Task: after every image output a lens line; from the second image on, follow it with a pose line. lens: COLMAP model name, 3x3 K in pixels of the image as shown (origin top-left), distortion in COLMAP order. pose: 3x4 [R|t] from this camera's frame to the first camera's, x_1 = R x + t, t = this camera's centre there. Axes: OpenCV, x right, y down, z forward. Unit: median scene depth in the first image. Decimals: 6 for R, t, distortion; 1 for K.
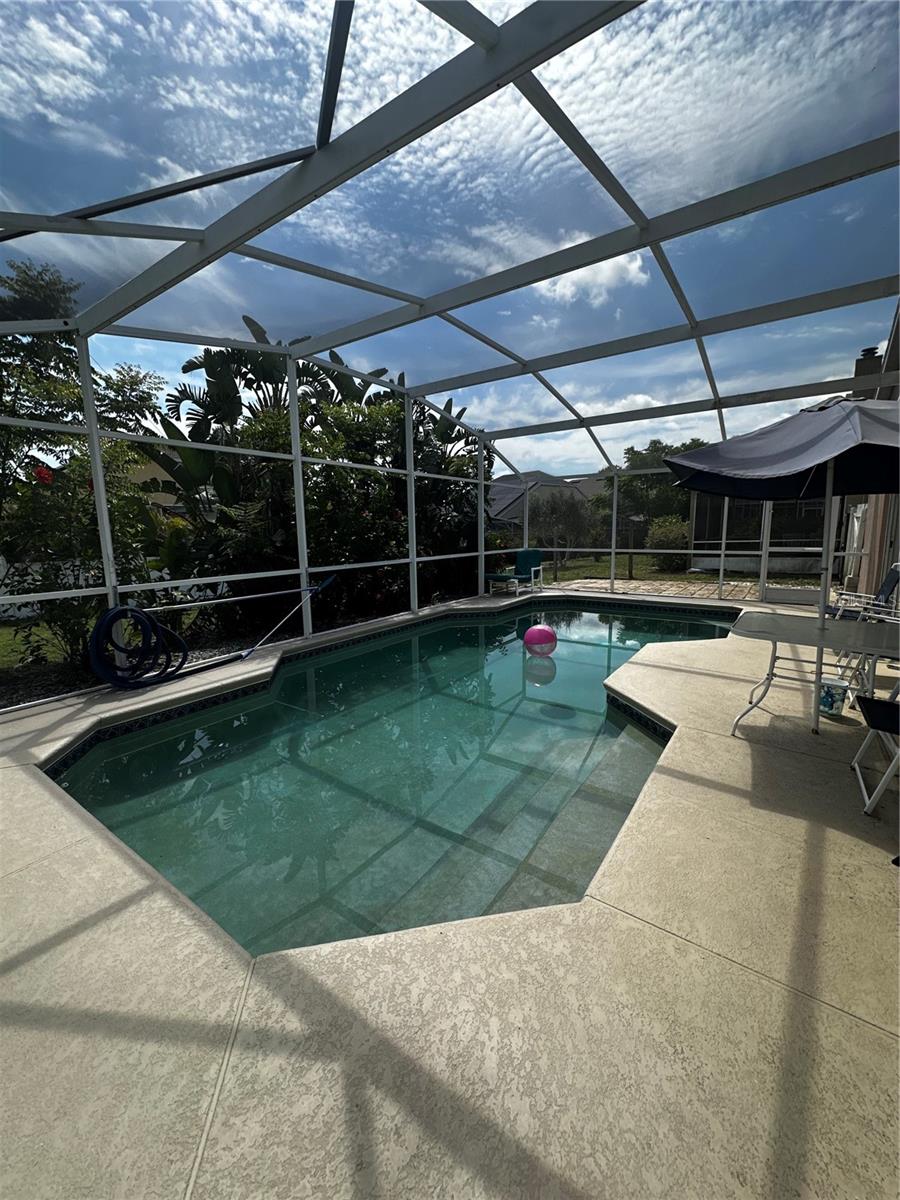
lens RADIAL K [[480.1, 0, 450.1], [0, 480.1, 600.9], [0, 0, 1]] dist [-0.003380, 0.000566]
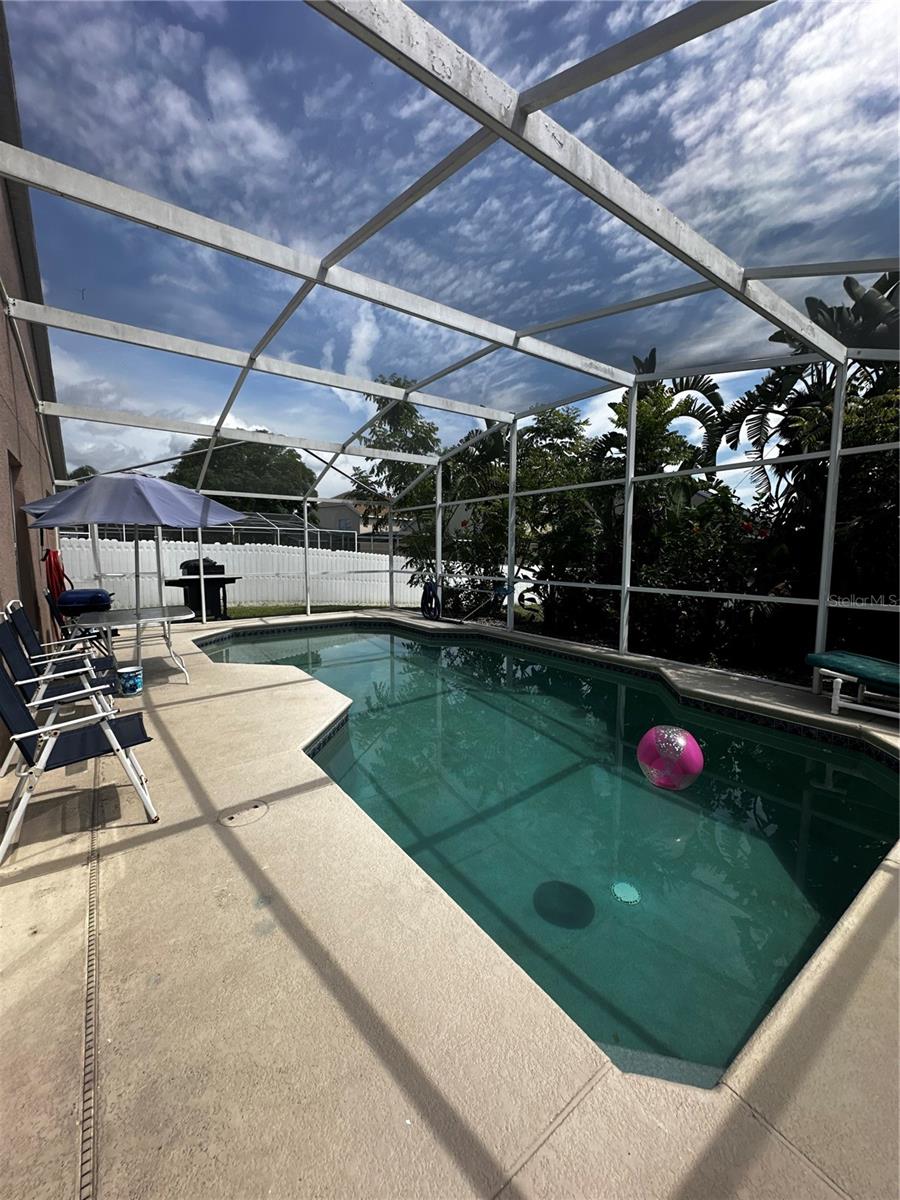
lens RADIAL K [[481.5, 0, 453.2], [0, 481.5, 600.7], [0, 0, 1]] dist [-0.007825, 0.001932]
pose [[-0.324317, 0.115823, -0.938831, 0.756666], [-0.138113, 0.976042, 0.168124, -0.155750], [0.935811, 0.184191, -0.300551, 0.957405]]
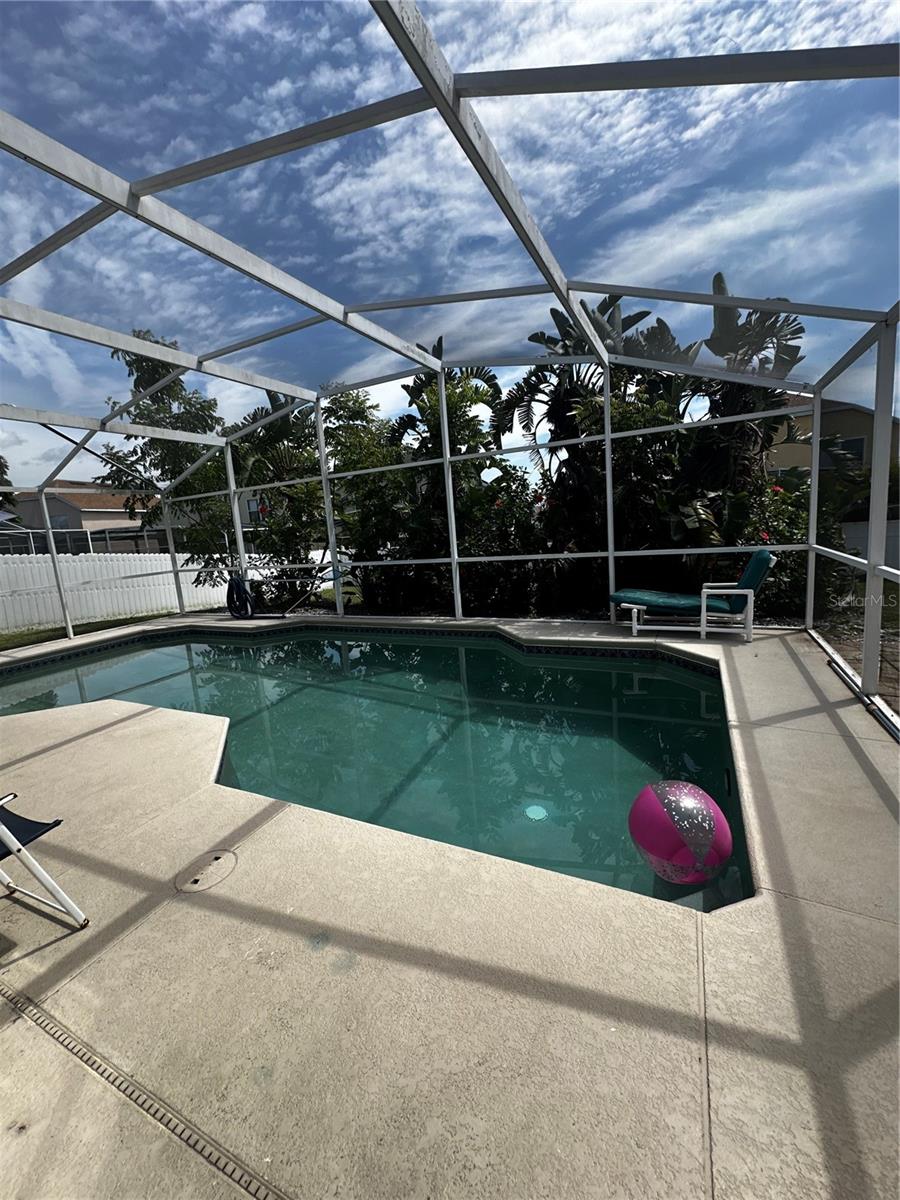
lens RADIAL K [[480.1, 0, 450.1], [0, 480.1, 600.9], [0, 0, 1]] dist [-0.003380, 0.000566]
pose [[0.152785, 0.163318, -0.974671, 0.771338], [-0.075582, 0.985293, 0.153250, -0.141400], [0.985365, 0.050254, 0.162882, 0.839439]]
